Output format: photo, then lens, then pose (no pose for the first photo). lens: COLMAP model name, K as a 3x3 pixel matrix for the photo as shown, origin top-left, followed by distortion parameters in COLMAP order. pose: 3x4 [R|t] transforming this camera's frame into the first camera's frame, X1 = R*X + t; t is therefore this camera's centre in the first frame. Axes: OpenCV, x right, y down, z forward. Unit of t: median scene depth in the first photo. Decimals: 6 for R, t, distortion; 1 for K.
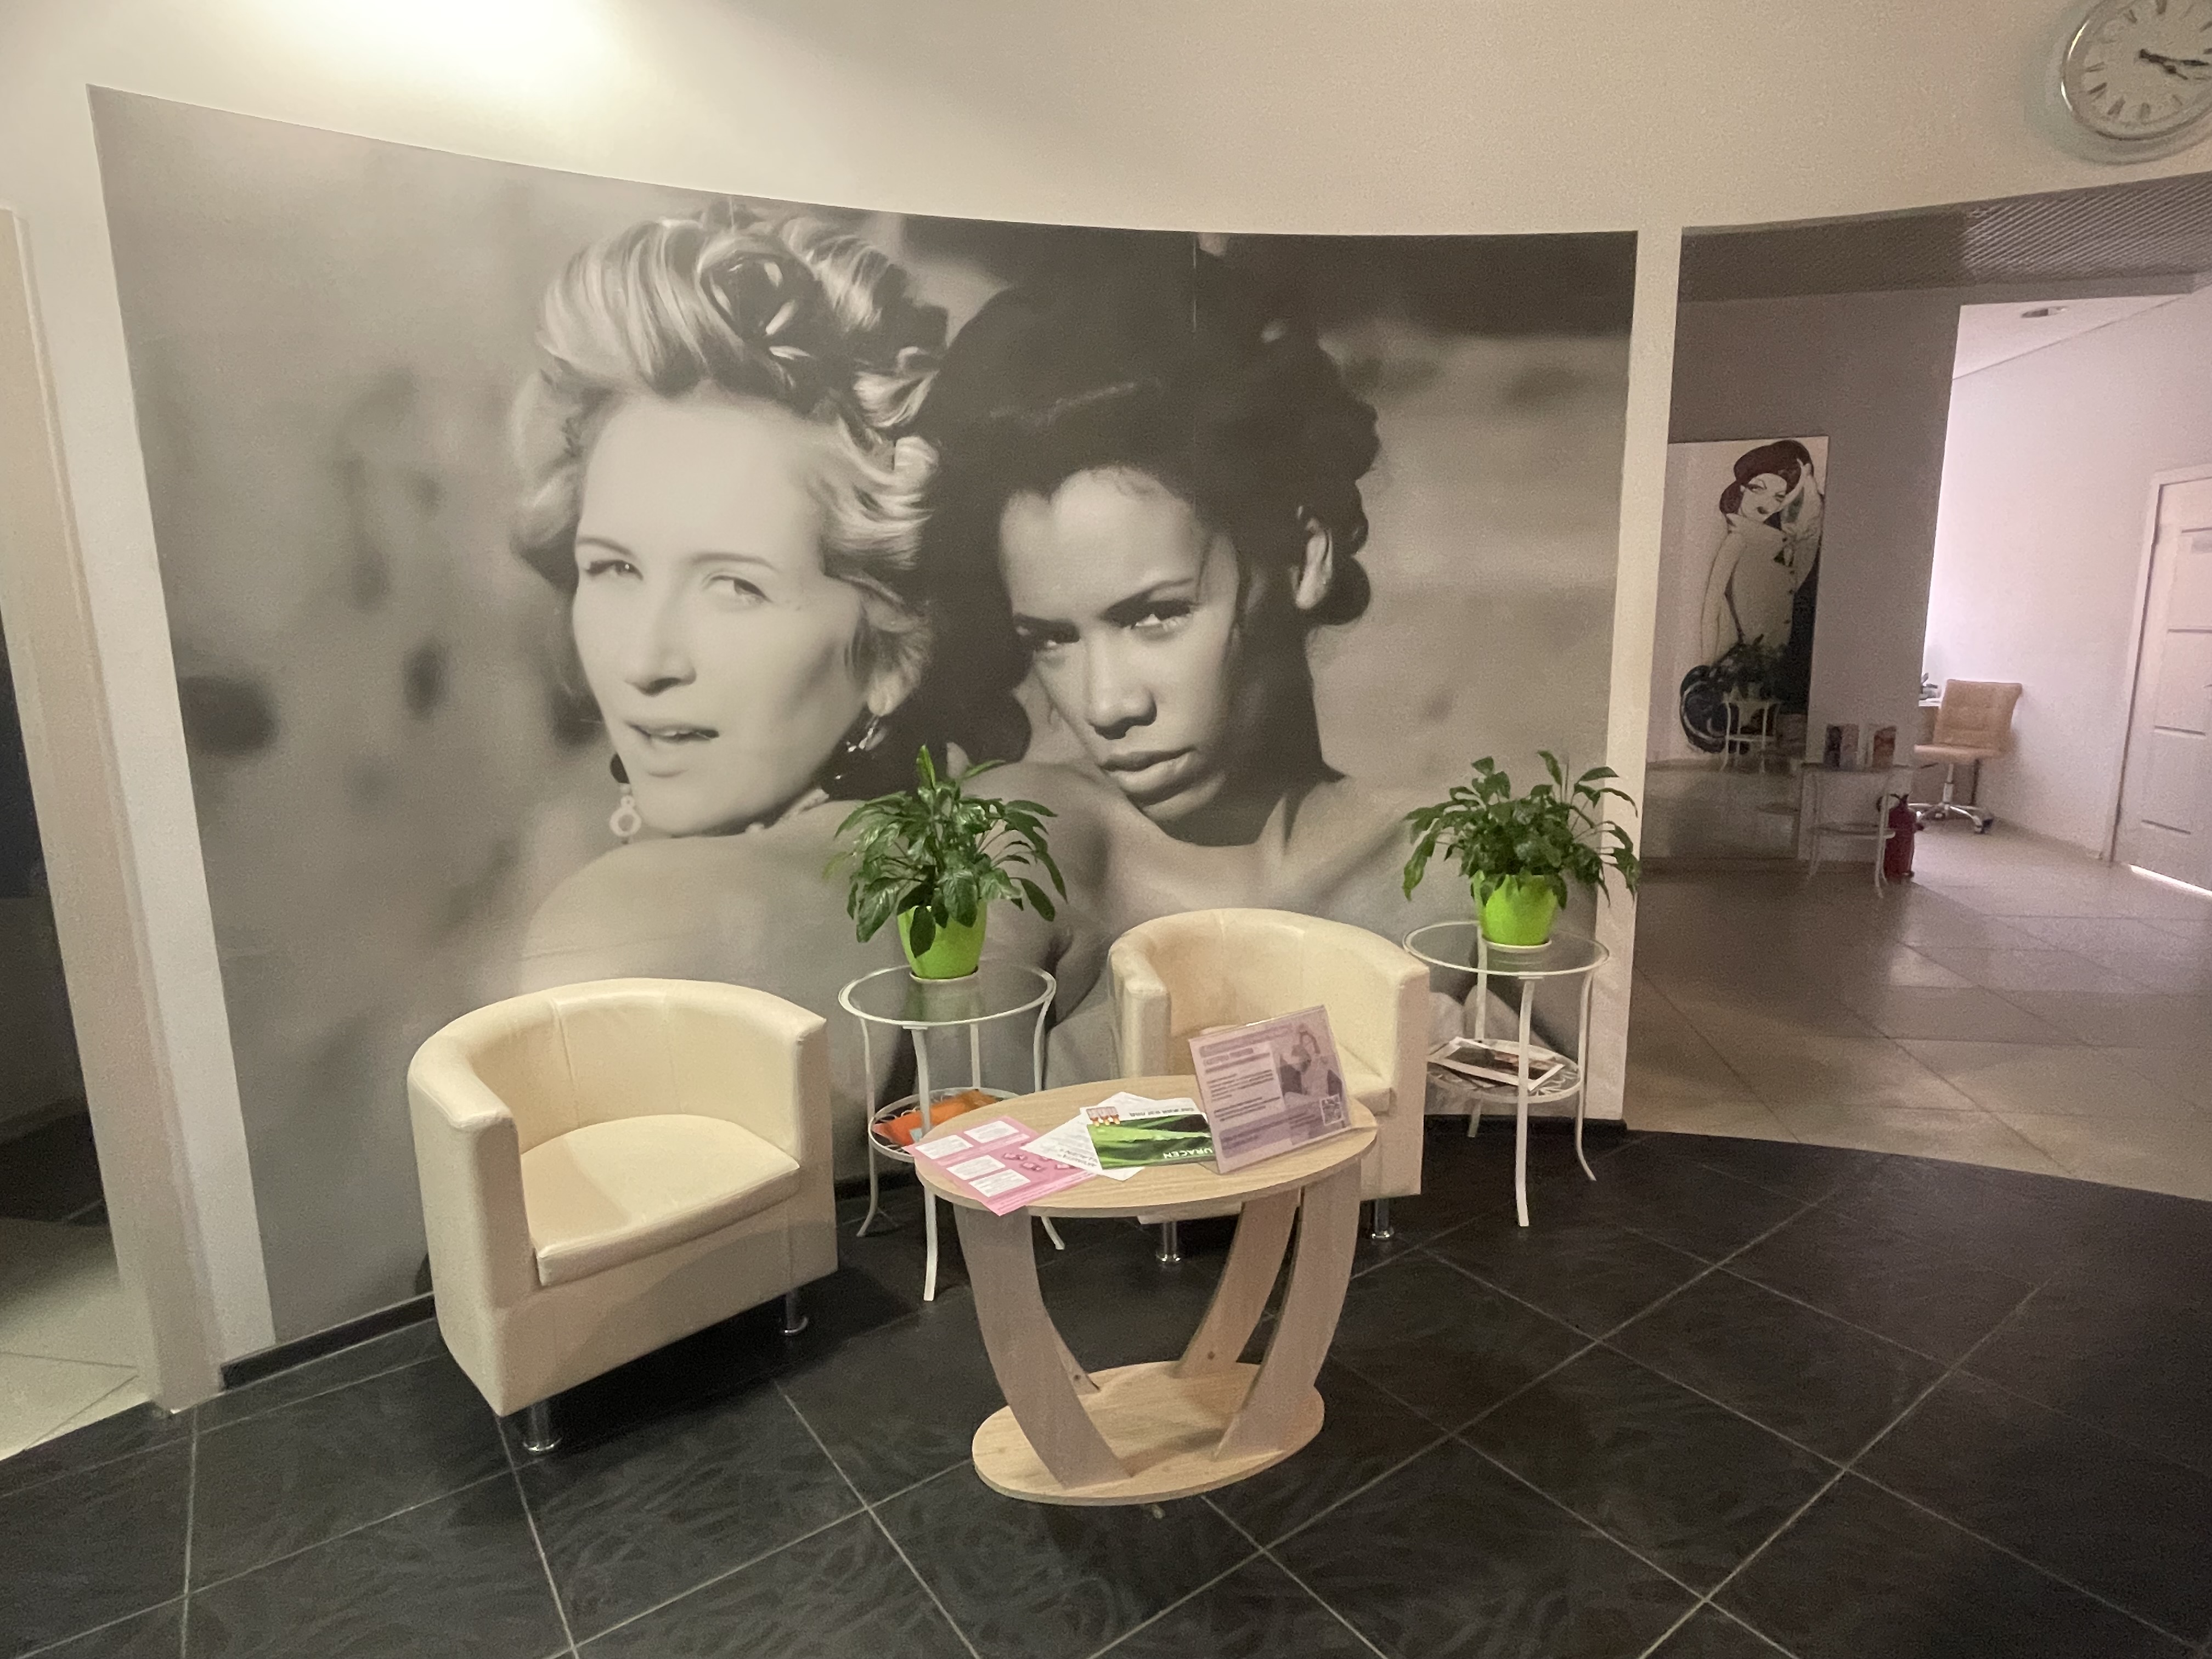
lens RADIAL K [[1181.3, 0, 1108.6], [0, 1181.3, 826.8], [0, 0, 1]] dist [-0.000425, -0.000866]
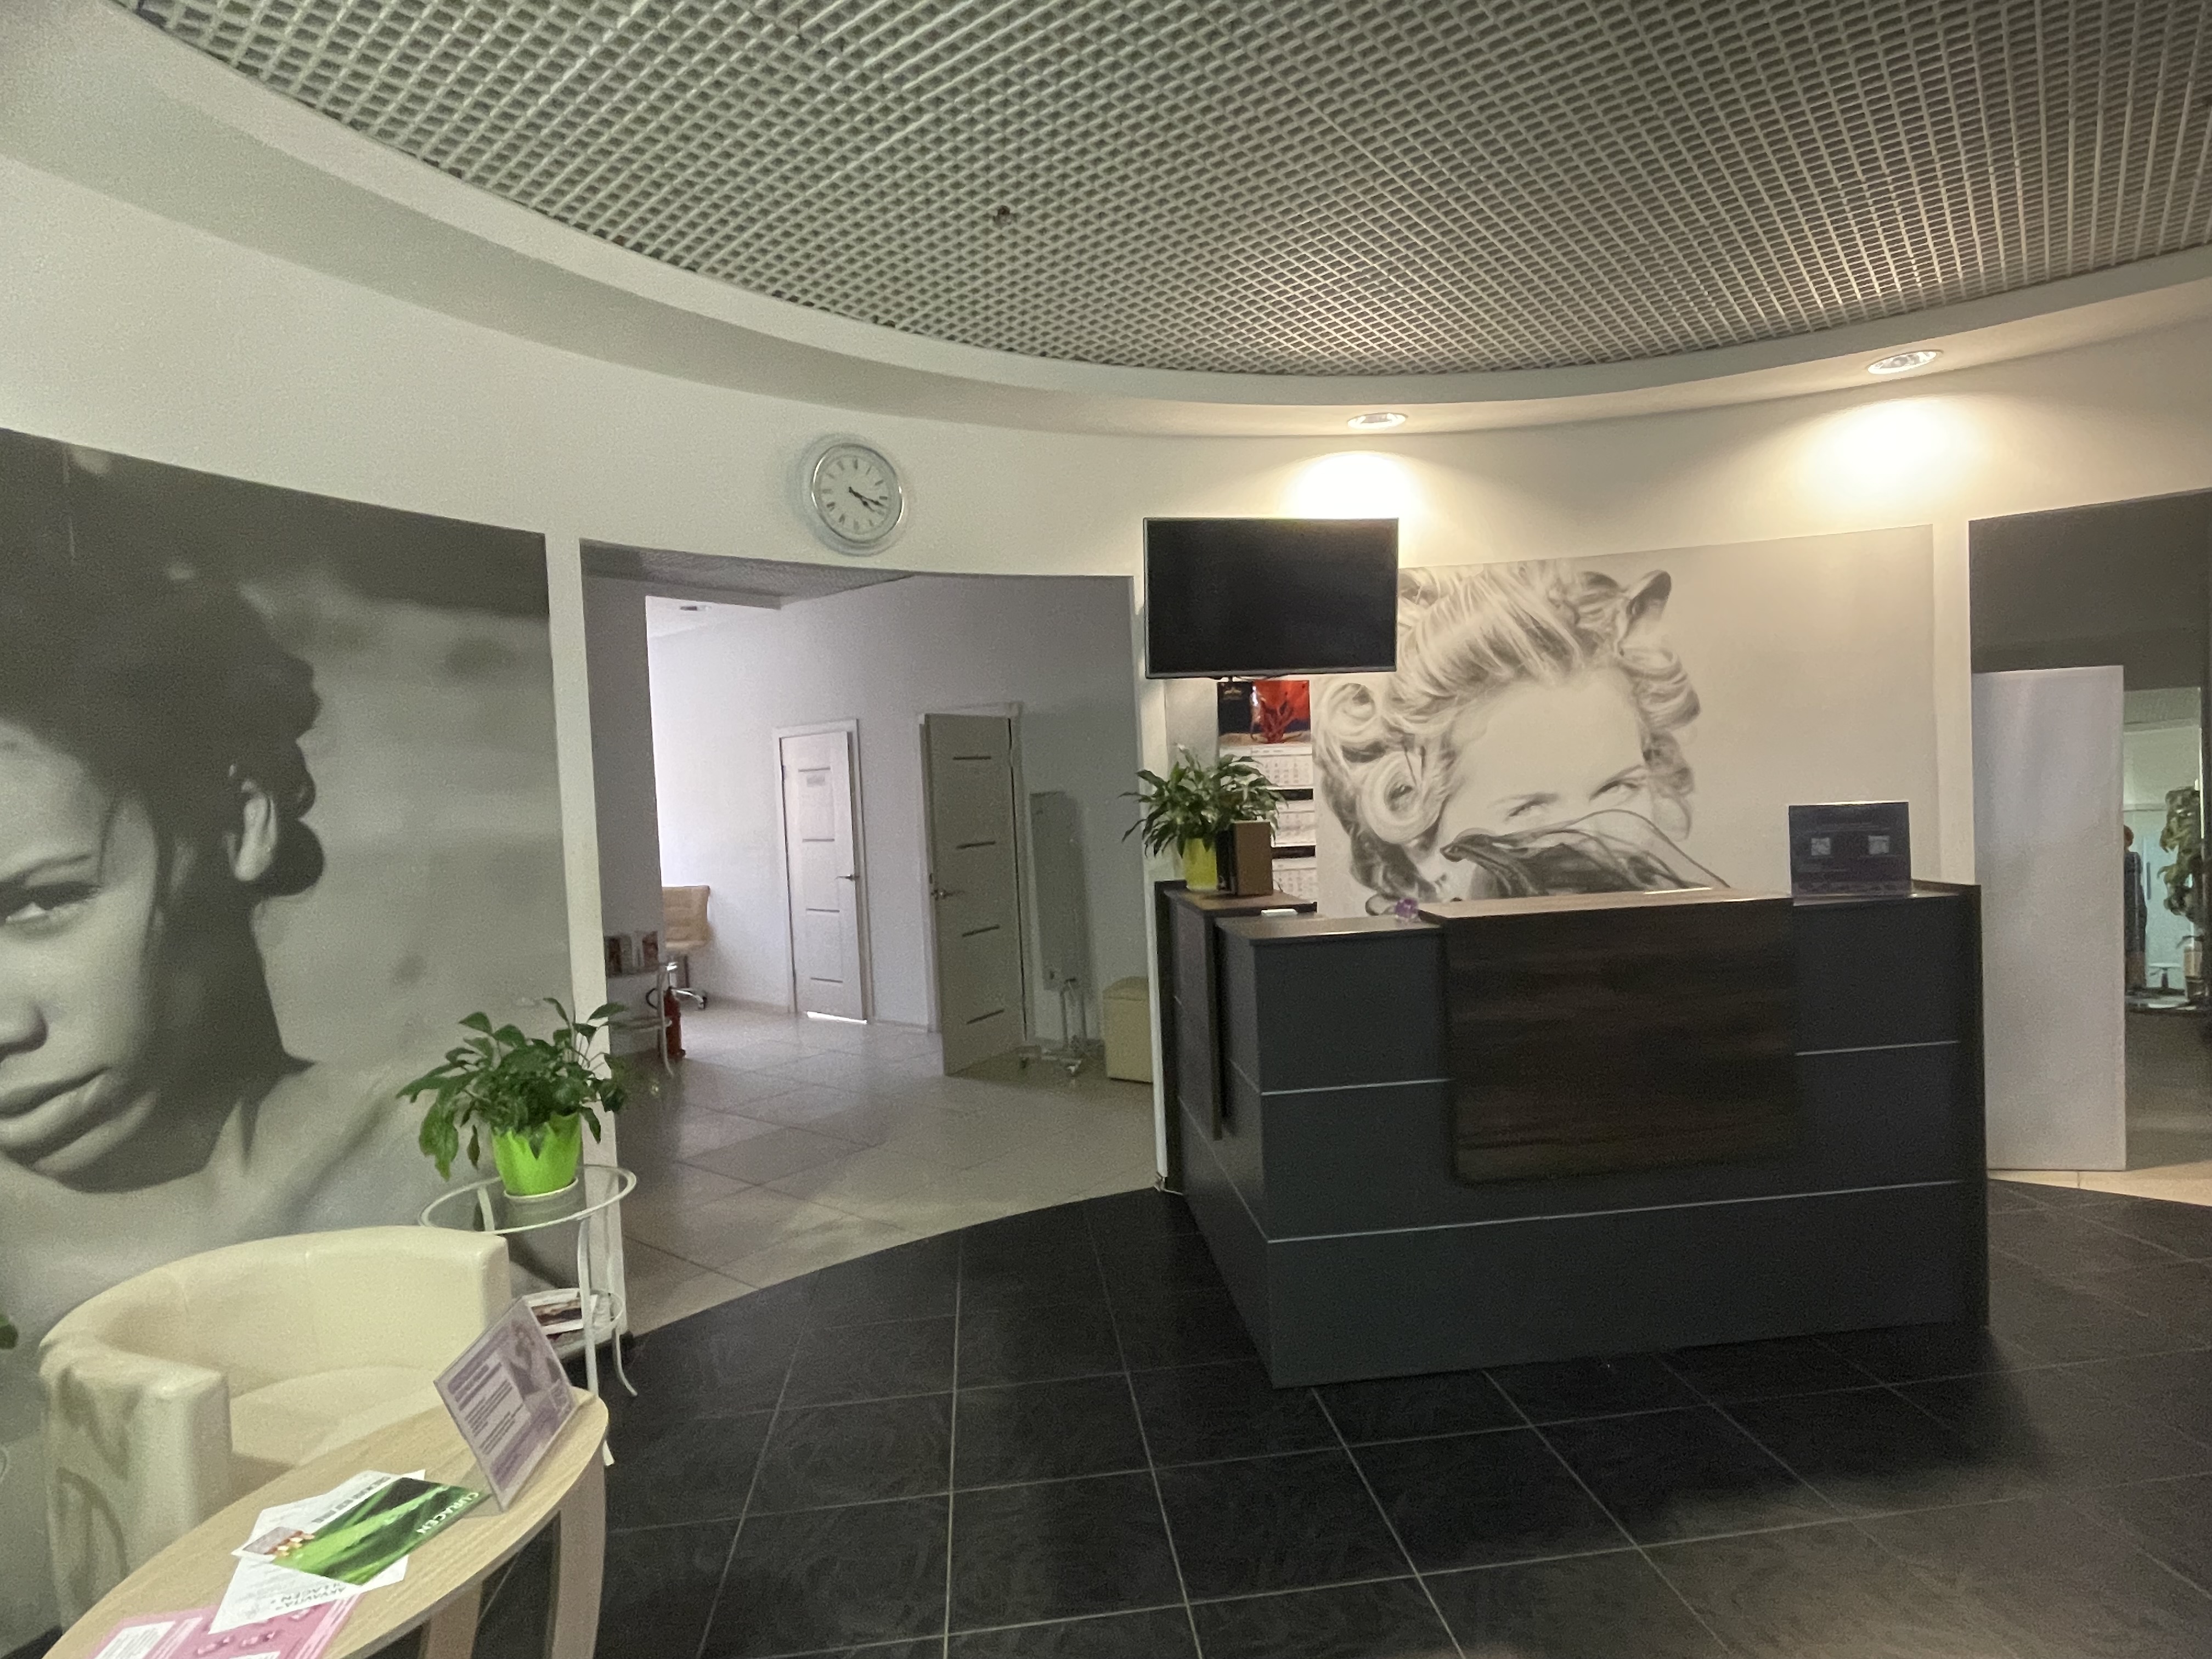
lens RADIAL K [[1181.3, 0, 1100.0], [0, 1181.3, 831.6], [0, 0, 1]] dist [-0.000425, -0.000866]
pose [[0.496893, -0.041595, 0.866814, -0.274390], [0.192147, 0.979332, -0.063152, -0.045255], [-0.846272, 0.197935, 0.494616, 0.036205]]
